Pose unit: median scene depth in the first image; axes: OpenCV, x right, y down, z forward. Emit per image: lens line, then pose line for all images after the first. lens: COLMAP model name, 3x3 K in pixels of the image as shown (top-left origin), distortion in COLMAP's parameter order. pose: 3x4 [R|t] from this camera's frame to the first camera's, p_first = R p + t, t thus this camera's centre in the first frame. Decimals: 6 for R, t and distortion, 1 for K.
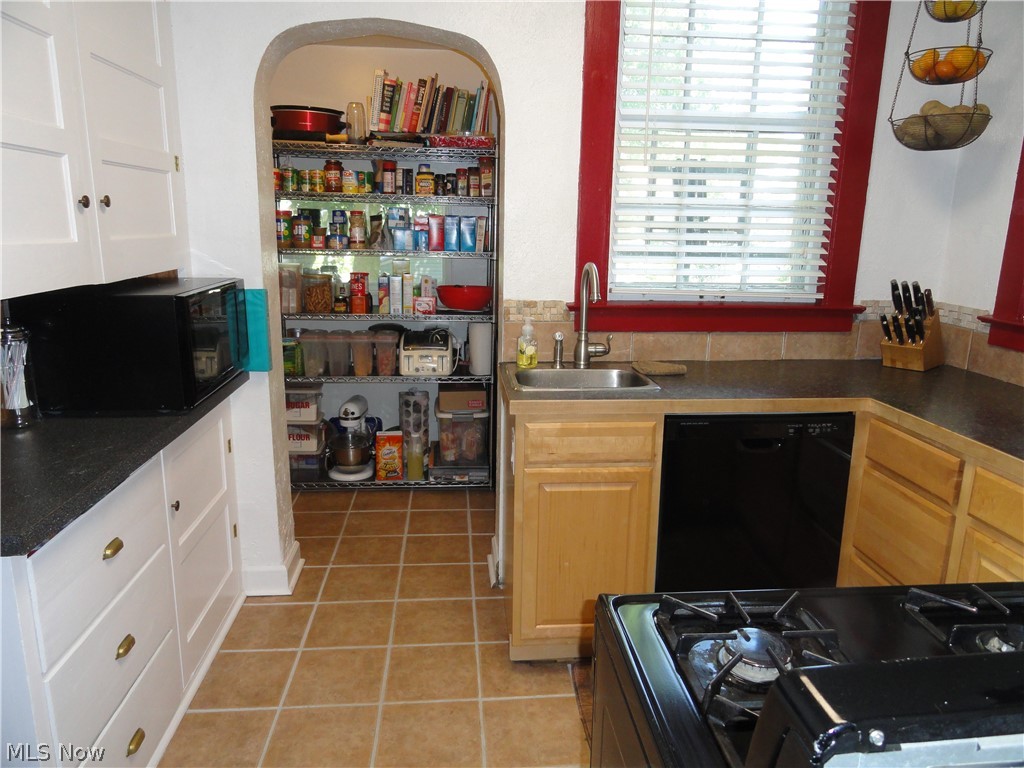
lens RADIAL K [[715.7, 0, 510.2], [0, 715.7, 381.8], [0, 0, 1]] dist [-0.004682, -0.000532]
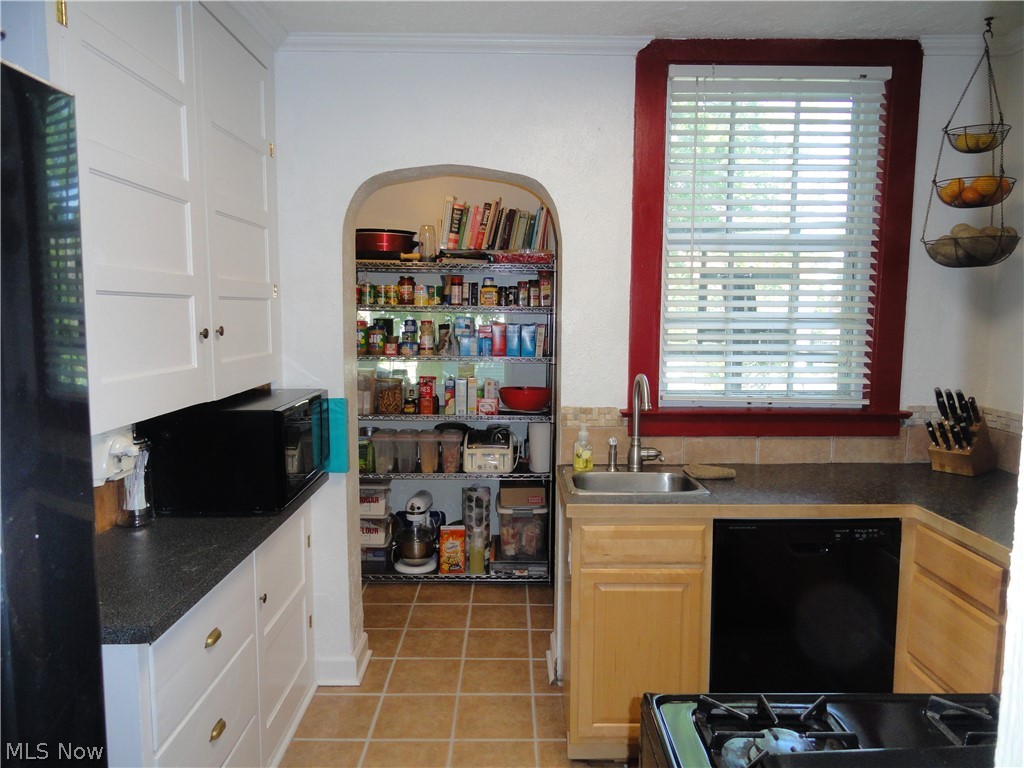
lens RADIAL K [[714.9, 0, 512.0], [0, 714.9, 384.0], [0, 0, 1]] dist [0.000021, -0.002177]
pose [[0.996761, -0.003386, -0.080355, 0.003637], [-0.006039, 0.993141, -0.116767, -0.022869], [0.080199, 0.116874, 0.989903, -0.080174]]
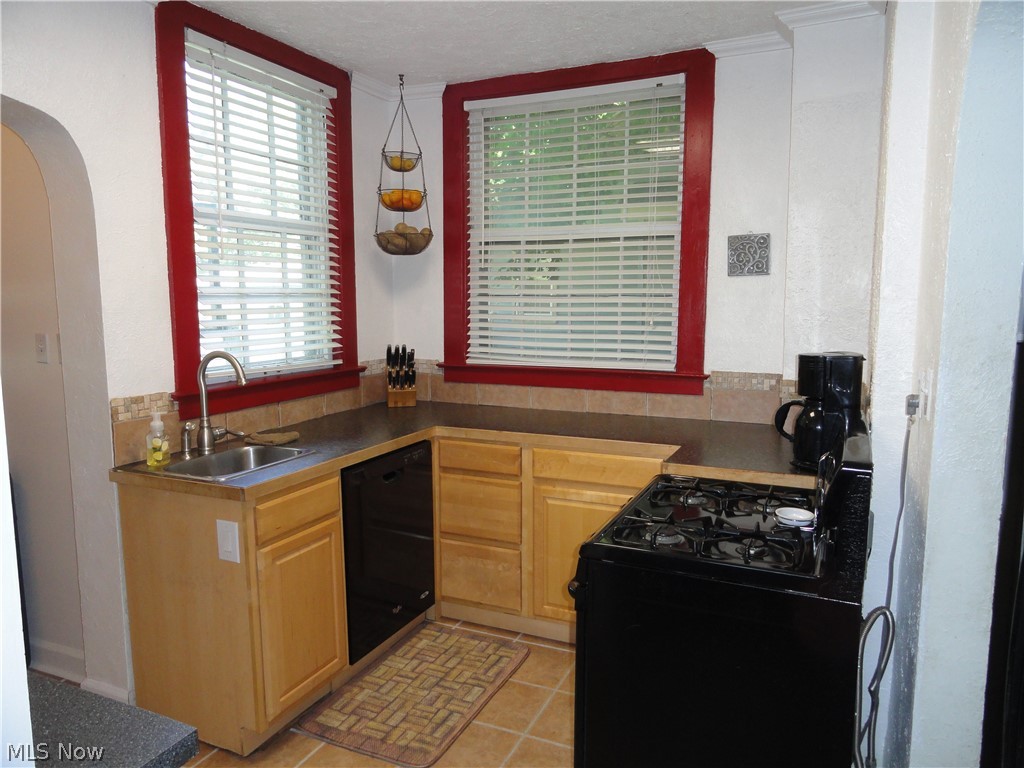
lens RADIAL K [[715.7, 0, 510.2], [0, 715.7, 381.8], [0, 0, 1]] dist [-0.004682, -0.000532]
pose [[0.493080, -0.120665, 0.861575, -0.551500], [0.198306, 0.979853, 0.023739, -0.058465], [-0.847081, 0.159150, 0.507074, 0.108518]]
